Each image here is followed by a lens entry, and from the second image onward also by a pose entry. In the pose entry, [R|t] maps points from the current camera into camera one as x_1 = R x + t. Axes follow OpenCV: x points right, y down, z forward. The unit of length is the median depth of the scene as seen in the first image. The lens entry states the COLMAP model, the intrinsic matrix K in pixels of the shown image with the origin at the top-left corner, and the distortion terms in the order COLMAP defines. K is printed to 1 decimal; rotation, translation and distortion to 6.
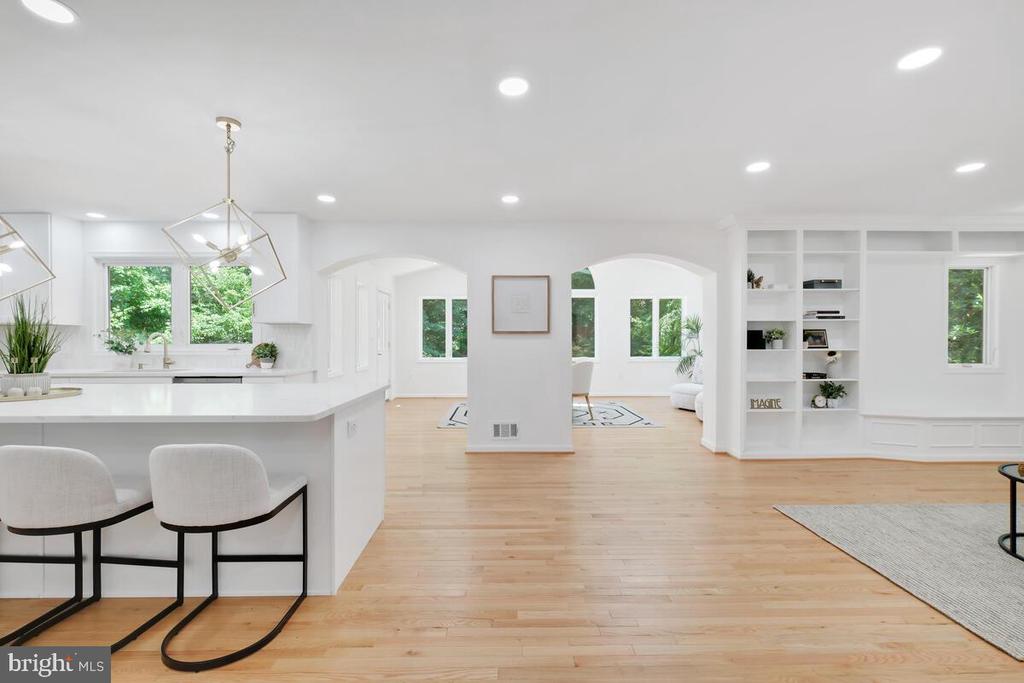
lens RADIAL K [[453.2, 0, 508.7], [0, 453.2, 337.5], [0, 0, 1]] dist [-0.006705, 0.000545]
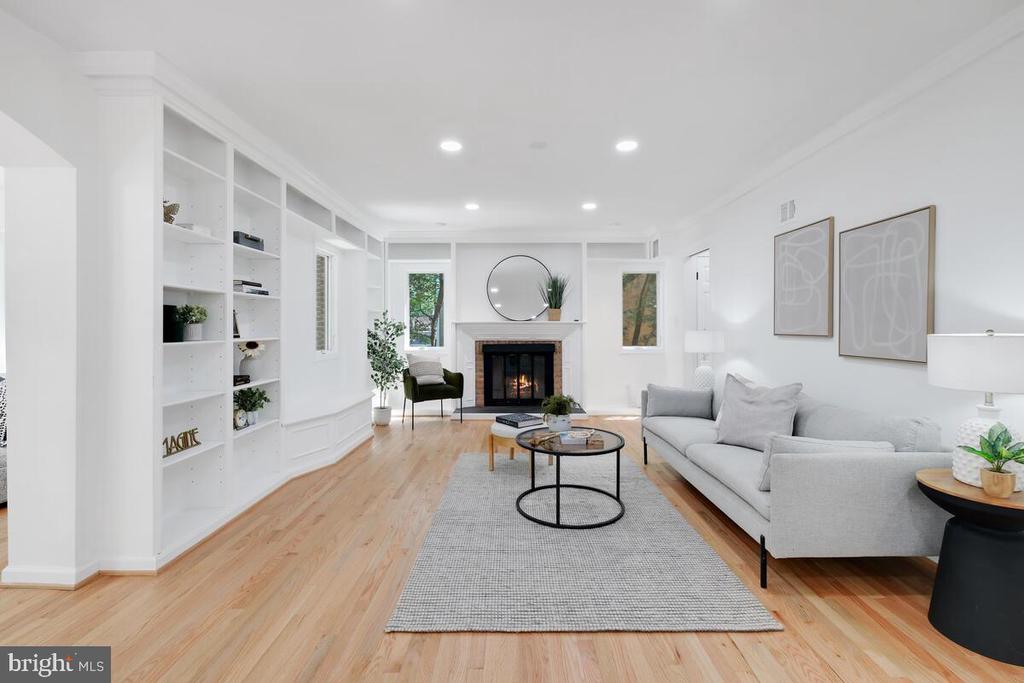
lens RADIAL K [[453.2, 0, 511.4], [0, 453.2, 330.6], [0, 0, 1]] dist [-0.006705, 0.000545]
pose [[0.019831, -0.005197, 0.999790, 0.040214], [0.005093, 0.999974, 0.005097, 0.012130], [-0.999790, 0.004990, 0.019857, 0.605181]]
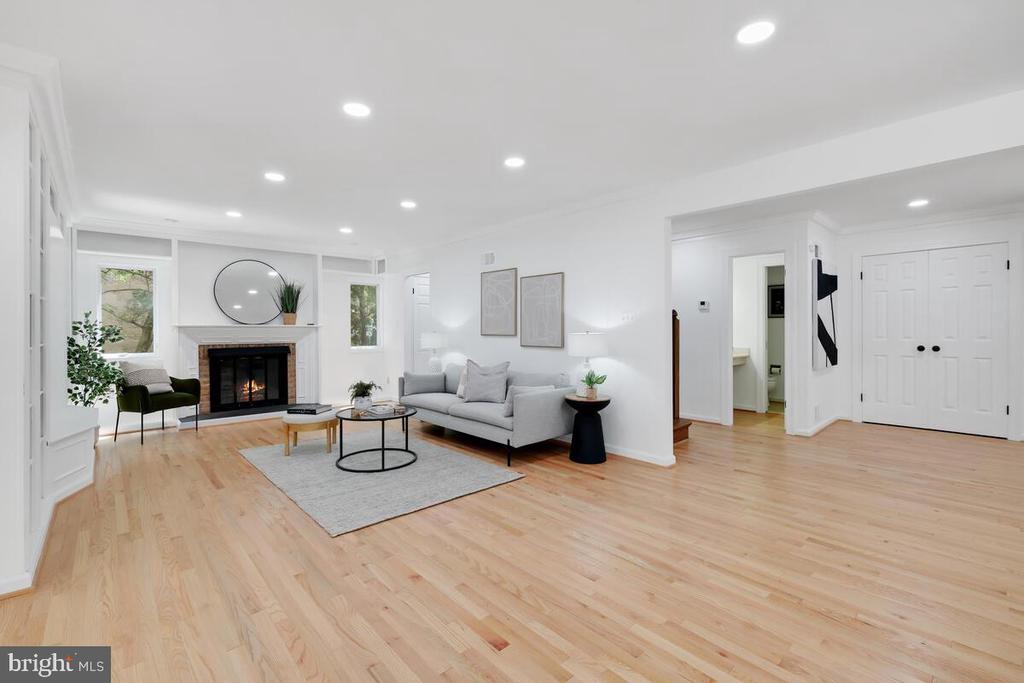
lens RADIAL K [[453.2, 0, 512.0], [0, 453.2, 327.0], [0, 0, 1]] dist [-0.006705, 0.000545]
pose [[-0.661507, 0.007757, 0.749899, -0.158969], [0.007817, 0.999964, -0.003449, 0.008683], [-0.749898, 0.003580, -0.661544, 0.929336]]
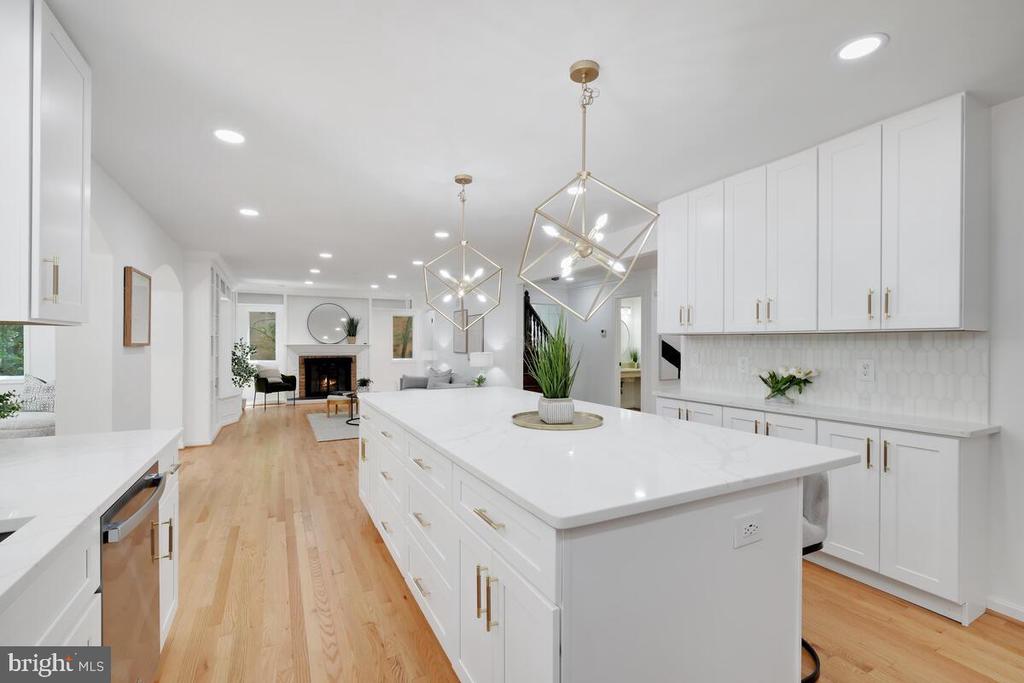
lens RADIAL K [[453.2, 0, 509.6], [0, 453.2, 342.2], [0, 0, 1]] dist [-0.006705, 0.000545]
pose [[-0.447316, 0.000756, 0.894376, -0.993714], [0.001629, 0.999999, -0.000031, -0.016233], [-0.894374, 0.001443, -0.447317, 0.812129]]
